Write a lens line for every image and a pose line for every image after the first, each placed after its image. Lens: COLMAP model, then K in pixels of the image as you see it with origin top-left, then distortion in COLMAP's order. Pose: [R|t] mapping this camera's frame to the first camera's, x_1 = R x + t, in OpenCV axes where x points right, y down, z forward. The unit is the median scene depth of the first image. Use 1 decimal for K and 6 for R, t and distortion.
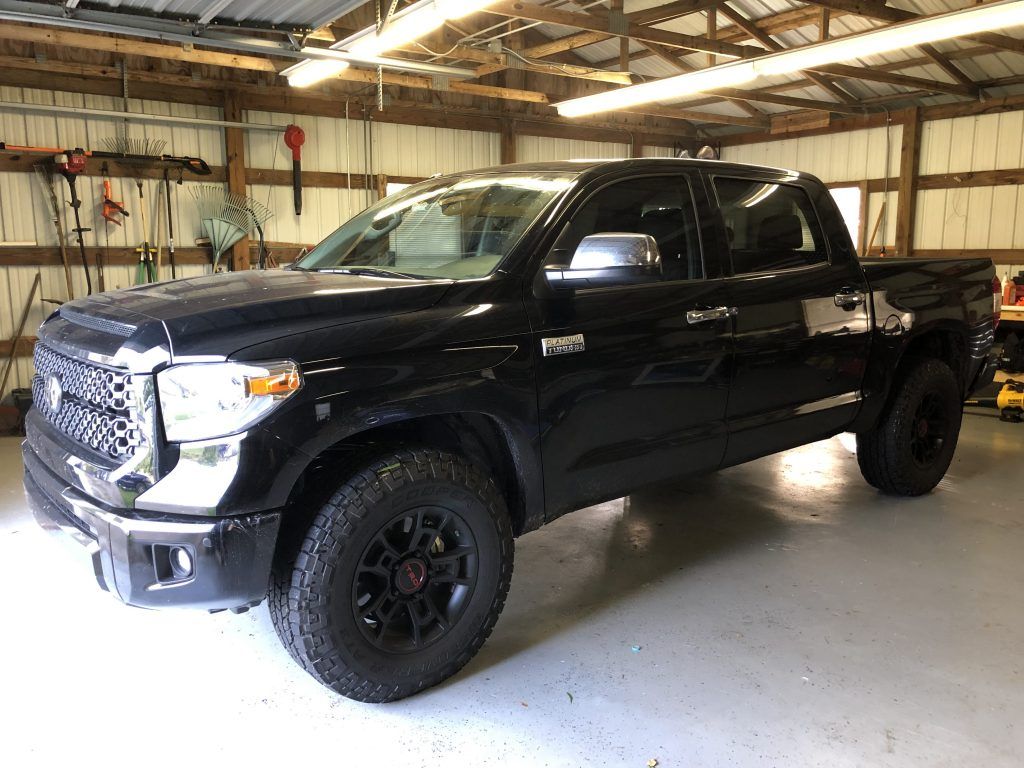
lens RADIAL K [[827.9, 0, 512.0], [0, 827.9, 384.0], [0, 0, 1]] dist [0.010611, 0.010453]
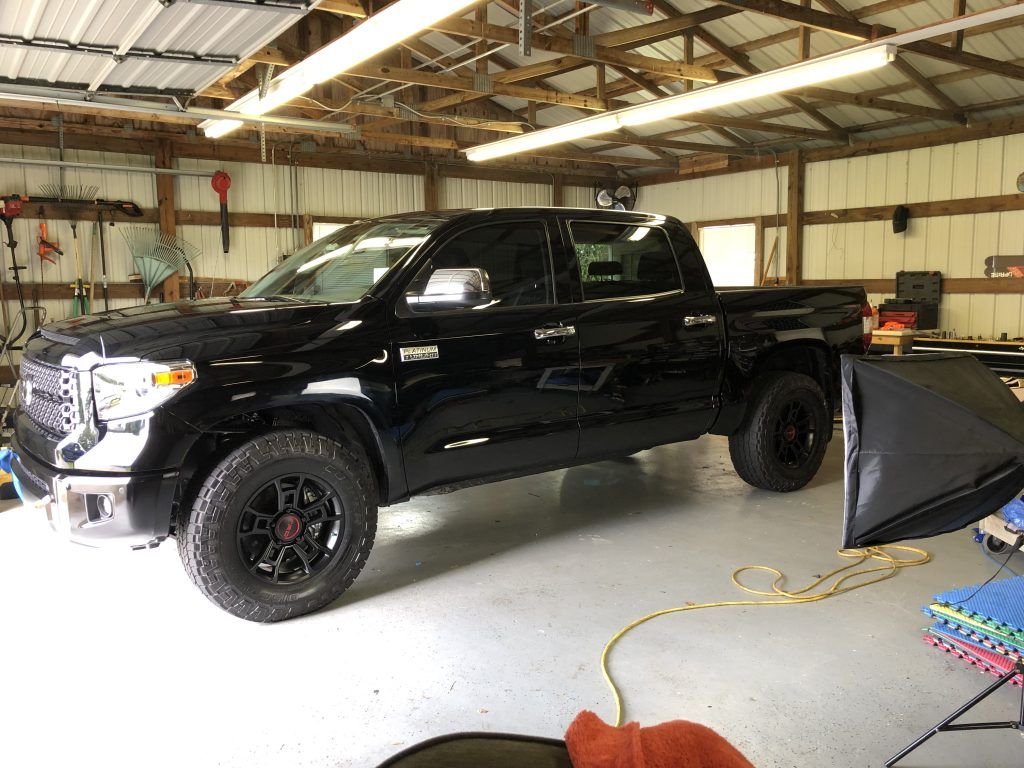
lens RADIAL K [[833.9, 0, 512.0], [0, 833.9, 384.0], [0, 0, 1]] dist [0.009606, 0.009276]
pose [[0.999954, -0.008841, 0.003632, 0.112924], [0.008988, 0.999049, -0.042666, 0.018111], [-0.003251, 0.042697, 0.999083, -0.086709]]
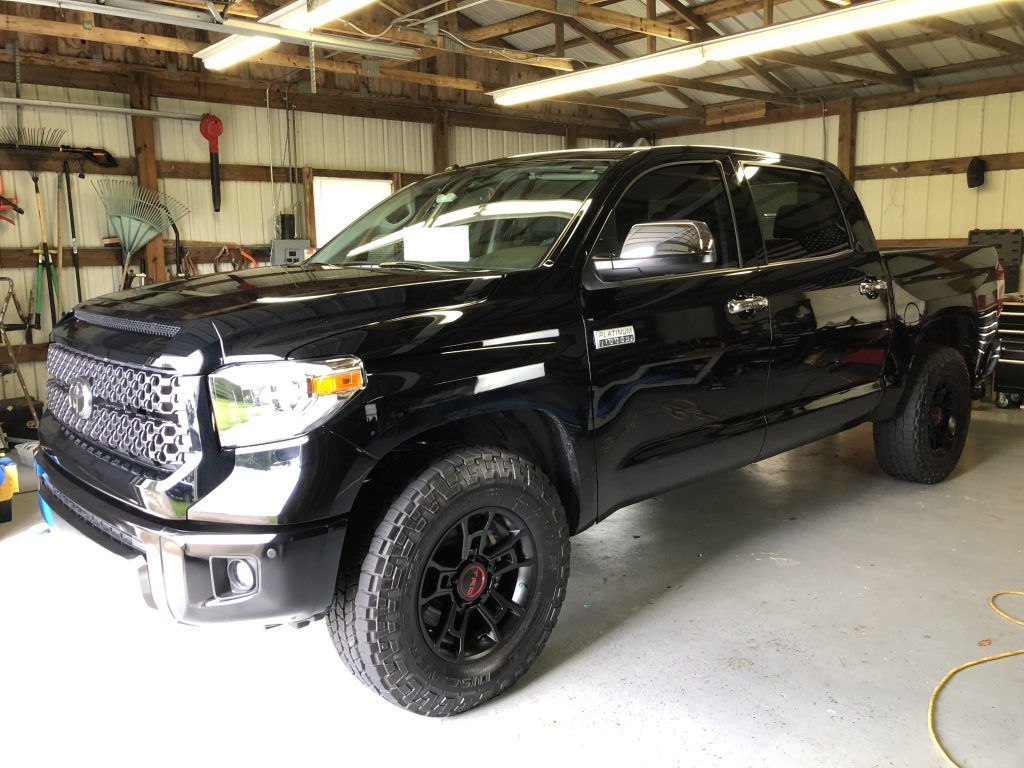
lens RADIAL K [[833.9, 0, 512.0], [0, 833.9, 384.0], [0, 0, 1]] dist [0.009606, 0.009276]
pose [[0.995217, -0.029507, 0.093122, -0.023943], [0.029567, 0.999563, 0.000734, -0.002785], [-0.093103, 0.002023, 0.995654, 0.045120]]
